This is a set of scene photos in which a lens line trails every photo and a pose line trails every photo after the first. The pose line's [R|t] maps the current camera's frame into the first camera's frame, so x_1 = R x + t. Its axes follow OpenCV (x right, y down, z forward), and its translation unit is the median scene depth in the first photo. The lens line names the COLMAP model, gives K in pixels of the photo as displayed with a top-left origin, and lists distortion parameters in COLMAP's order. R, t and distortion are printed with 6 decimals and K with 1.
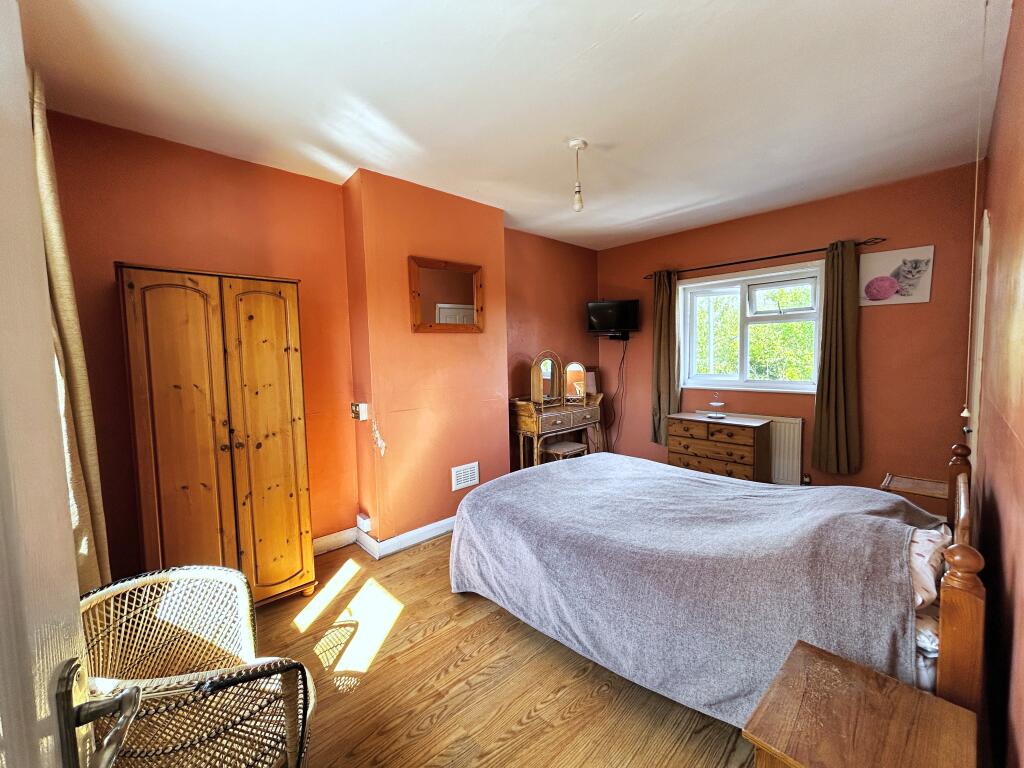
lens RADIAL K [[416.2, 0, 512.3], [0, 416.2, 382.1], [0, 0, 1]] dist [0.000164, 0.000995]
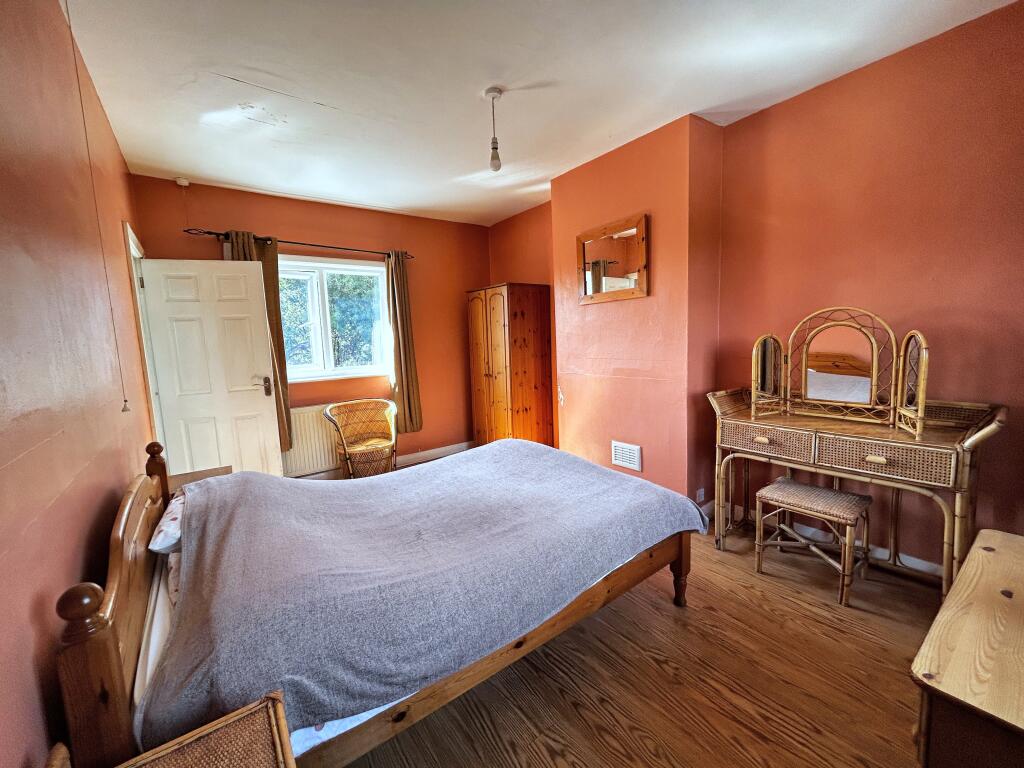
lens RADIAL K [[416.2, 0, 511.8], [0, 416.2, 383.1], [0, 0, 1]] dist [0.000164, 0.000995]
pose [[-0.104227, 0.145036, -0.983921, 1.192084], [-0.023448, 0.988676, 0.148221, -0.098786], [0.994277, 0.038520, -0.099646, 1.226397]]
